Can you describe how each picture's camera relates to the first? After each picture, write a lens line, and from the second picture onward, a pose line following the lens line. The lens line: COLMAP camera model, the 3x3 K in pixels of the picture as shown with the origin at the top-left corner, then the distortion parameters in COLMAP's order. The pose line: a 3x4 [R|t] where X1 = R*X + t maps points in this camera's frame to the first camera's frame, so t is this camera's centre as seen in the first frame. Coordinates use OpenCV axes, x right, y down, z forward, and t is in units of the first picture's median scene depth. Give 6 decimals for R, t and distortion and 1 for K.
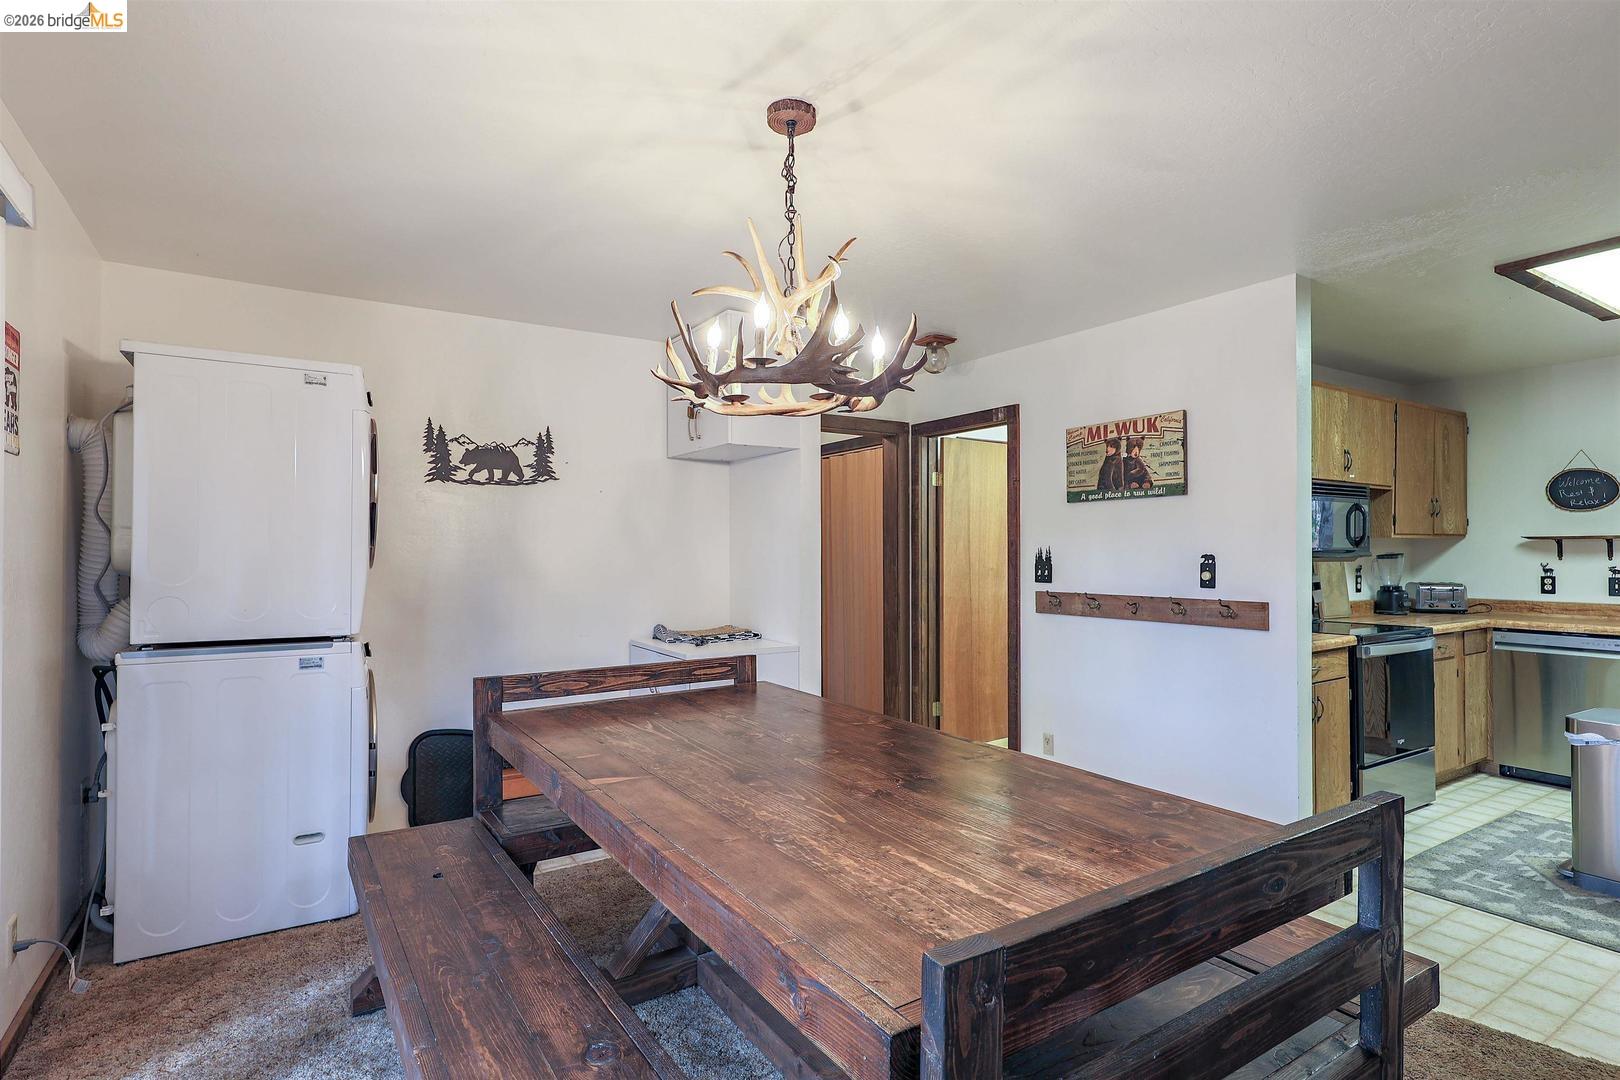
lens RADIAL K [[821.9, 0, 817.2], [0, 821.9, 548.6], [0, 0, 1]] dist [0.003281, 0.000634]
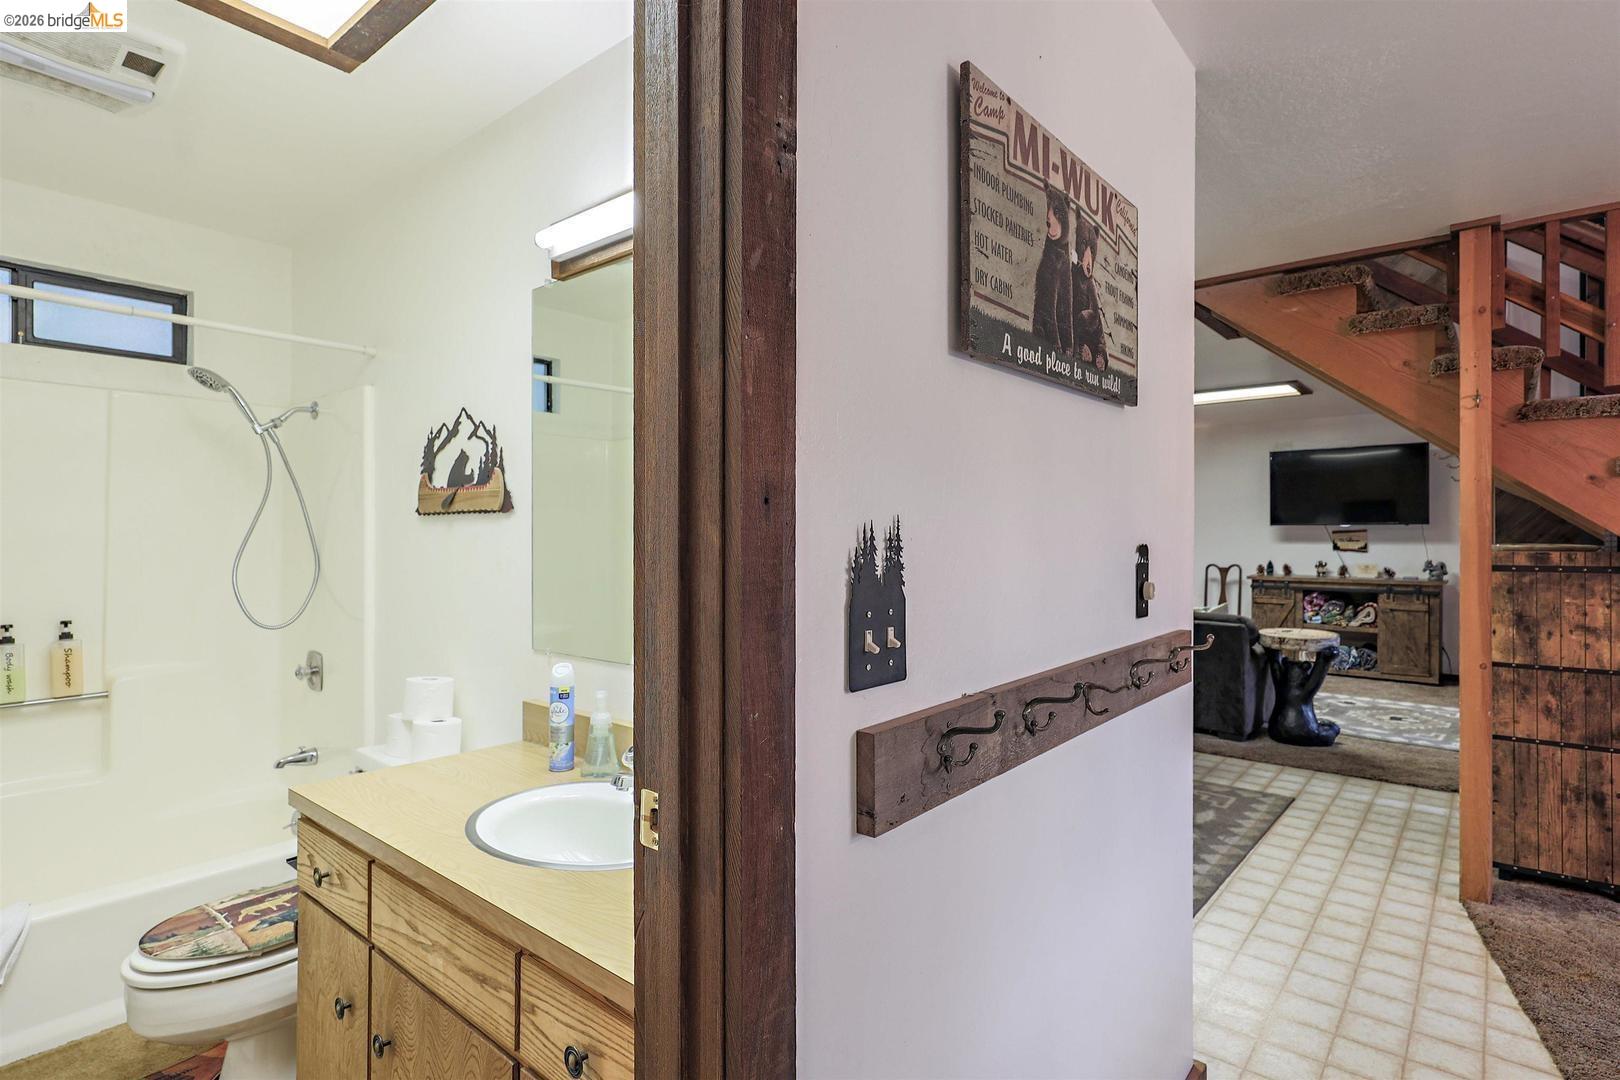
lens RADIAL K [[815.4, 0, 808.5], [0, 815.4, 527.1], [0, 0, 1]] dist [-0.001778, -0.000090]
pose [[-0.290556, 0.013864, 0.956758, 0.072155], [0.000571, 0.999897, -0.014316, 0.003314], [-0.956858, -0.003613, -0.290534, 1.055517]]
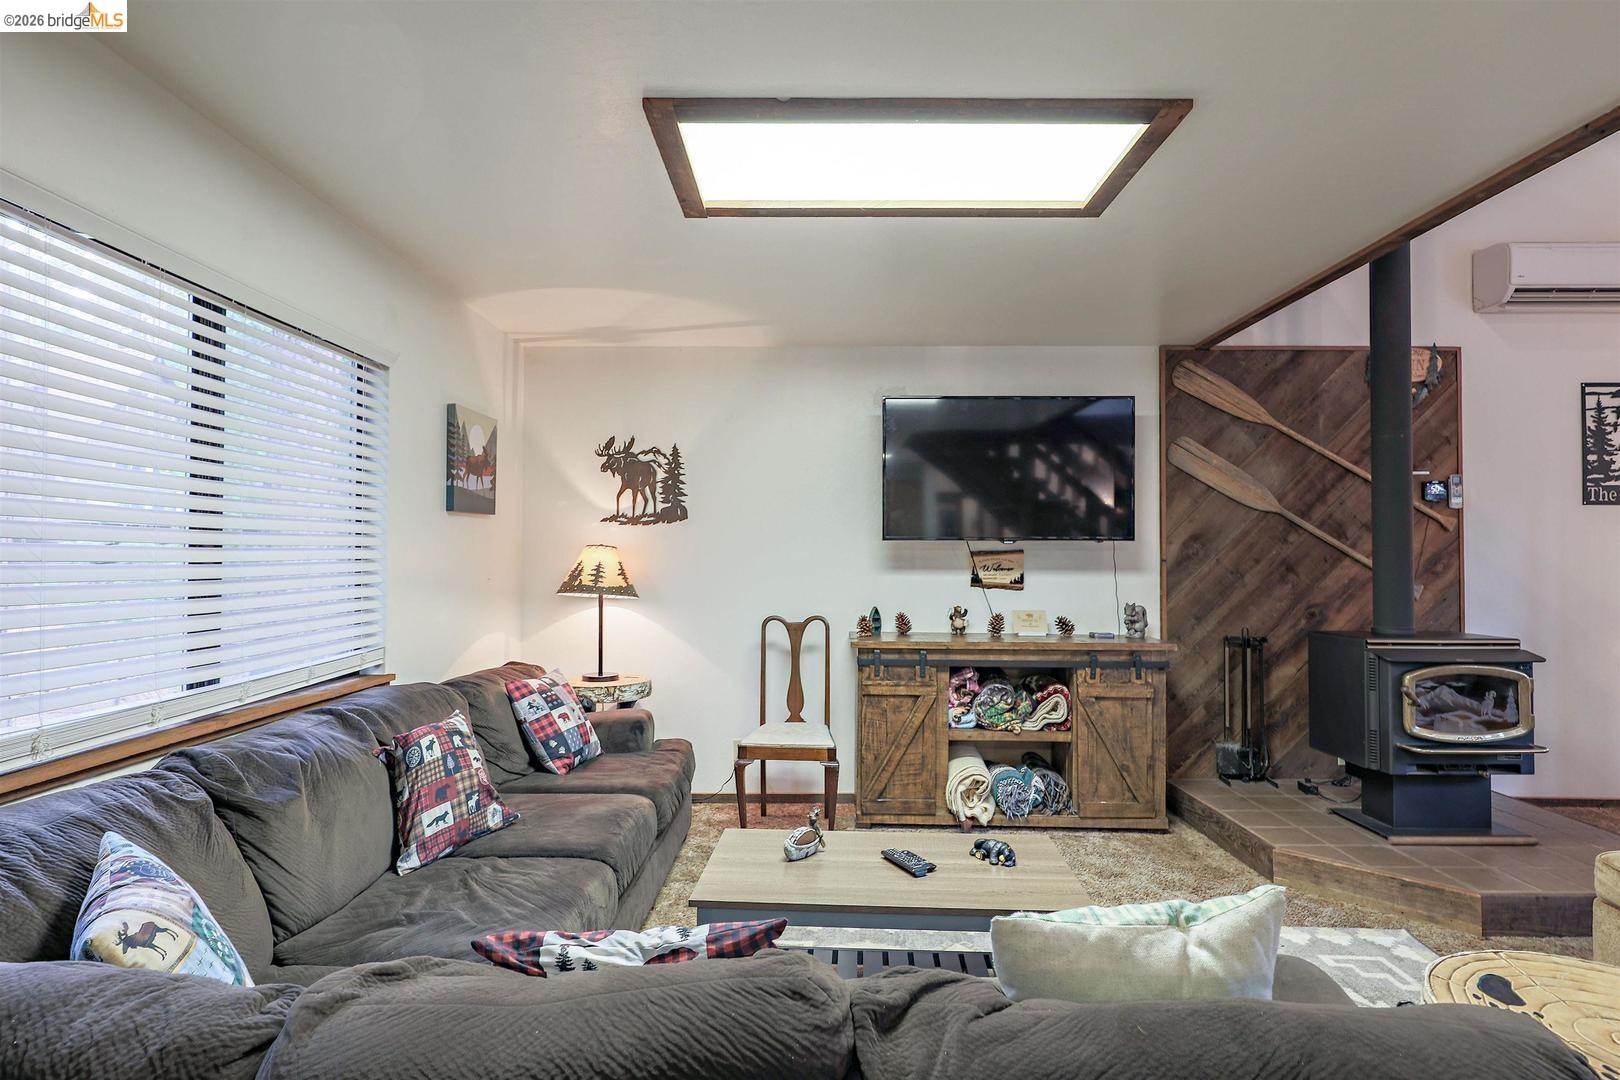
lens RADIAL K [[826.5, 0, 795.3], [0, 826.5, 547.5], [0, 0, 1]] dist [0.002985, -0.002566]
pose [[-0.835755, 0.011198, 0.548988, 1.053679], [0.000994, 0.999821, -0.018881, 0.000699], [-0.549102, -0.015234, -0.835617, 0.403969]]
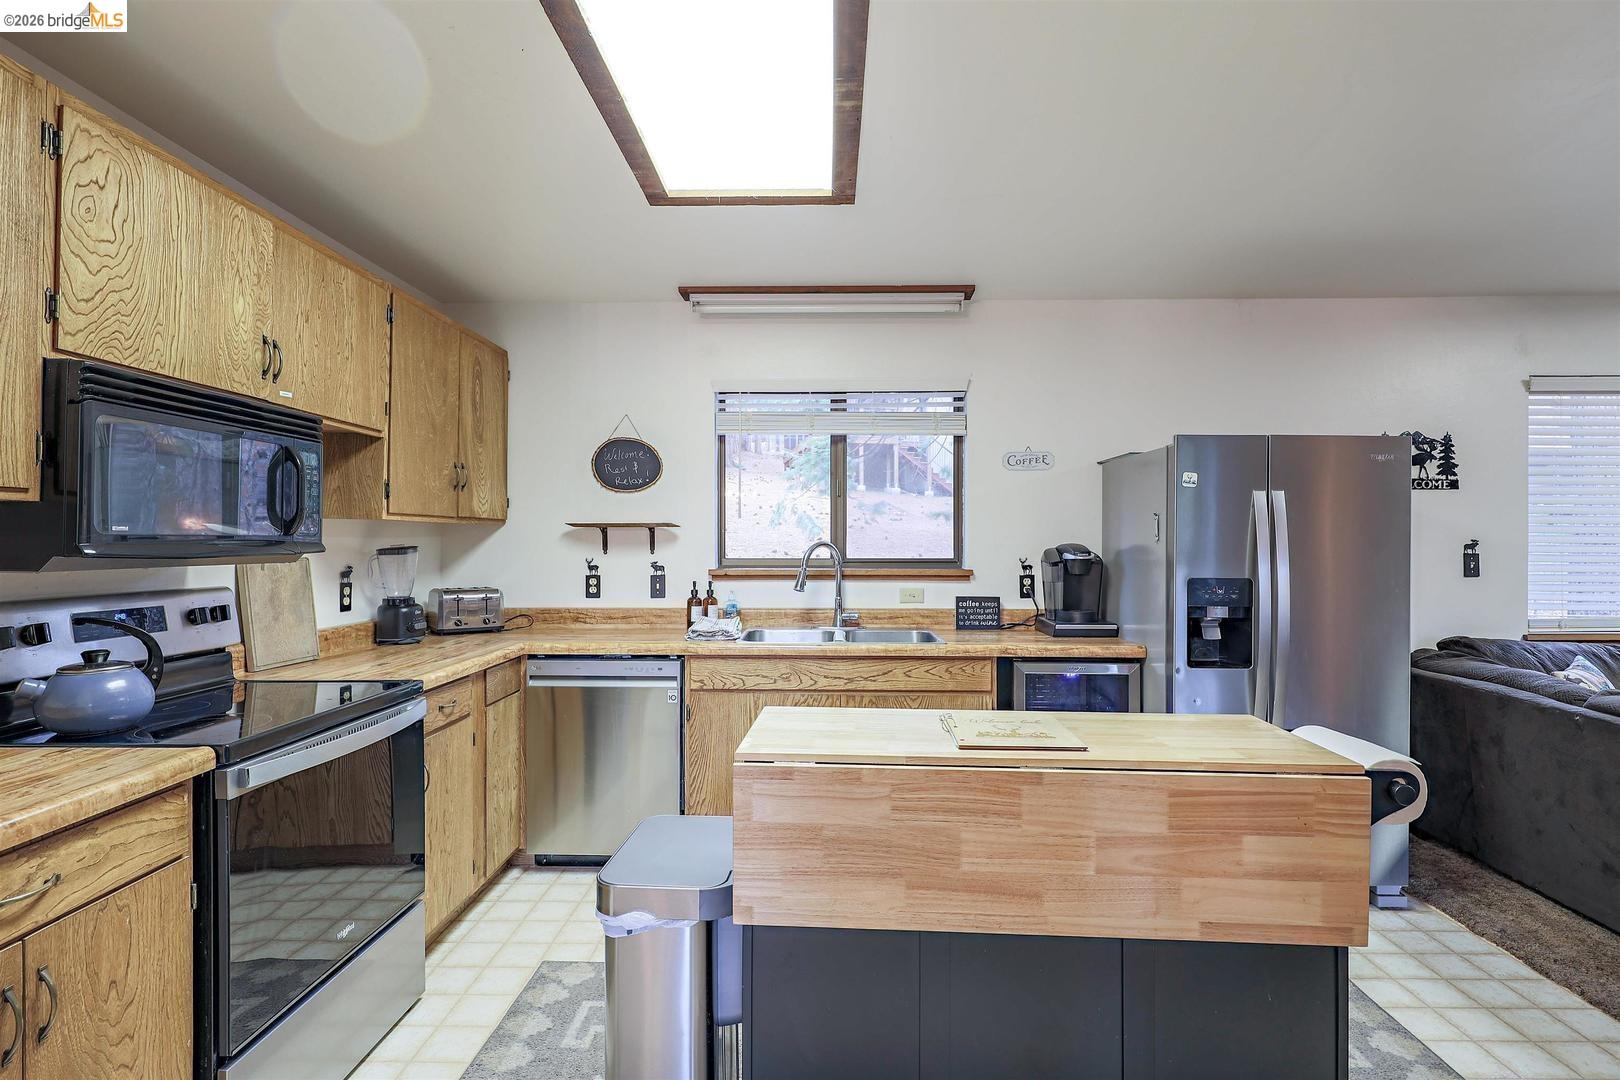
lens RADIAL K [[810.8, 0, 819.5], [0, 810.8, 538.0], [0, 0, 1]] dist [-0.001229, -0.000773]
pose [[0.556543, 0.005642, 0.830800, 0.418743], [-0.004502, 0.999983, -0.003775, 0.000758], [-0.830807, -0.001639, 0.556559, 0.449704]]
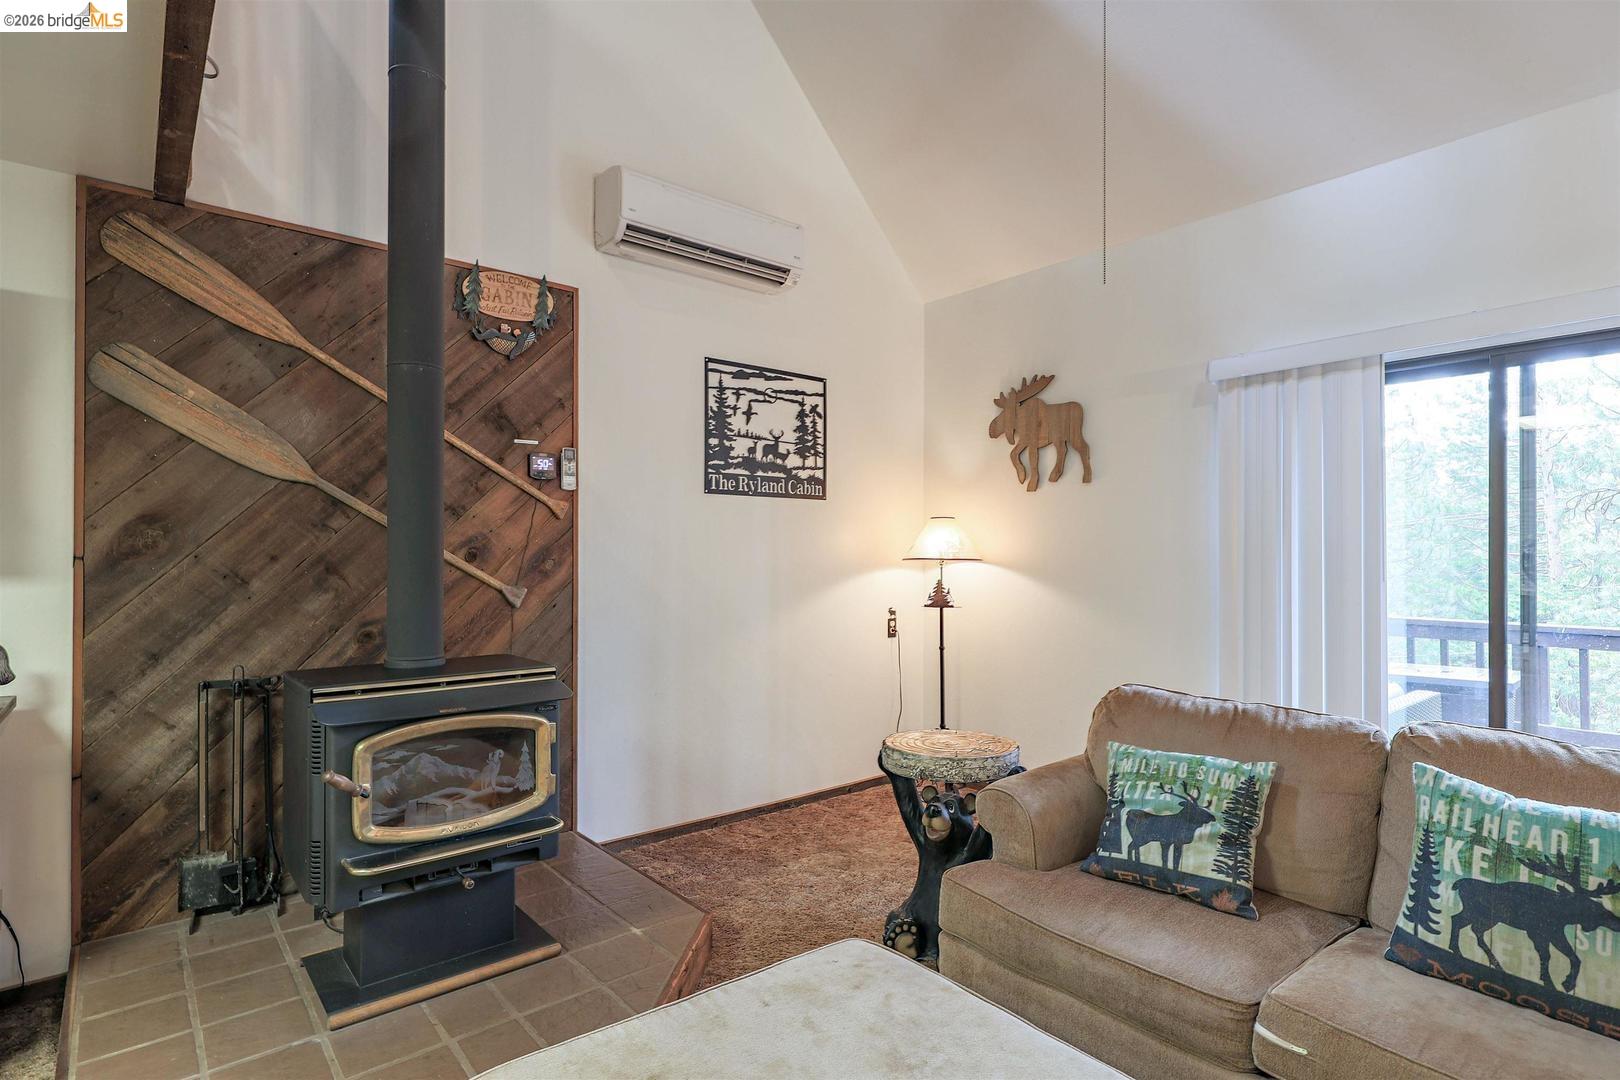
lens RADIAL K [[819.6, 0, 826.6], [0, 819.6, 547.0], [0, 0, 1]] dist [0.002802, -0.000212]
pose [[-0.990305, 0.001685, -0.138898, 0.811658], [0.003131, 0.999943, -0.010195, -0.001747], [0.138873, -0.010531, -0.990254, -0.036562]]
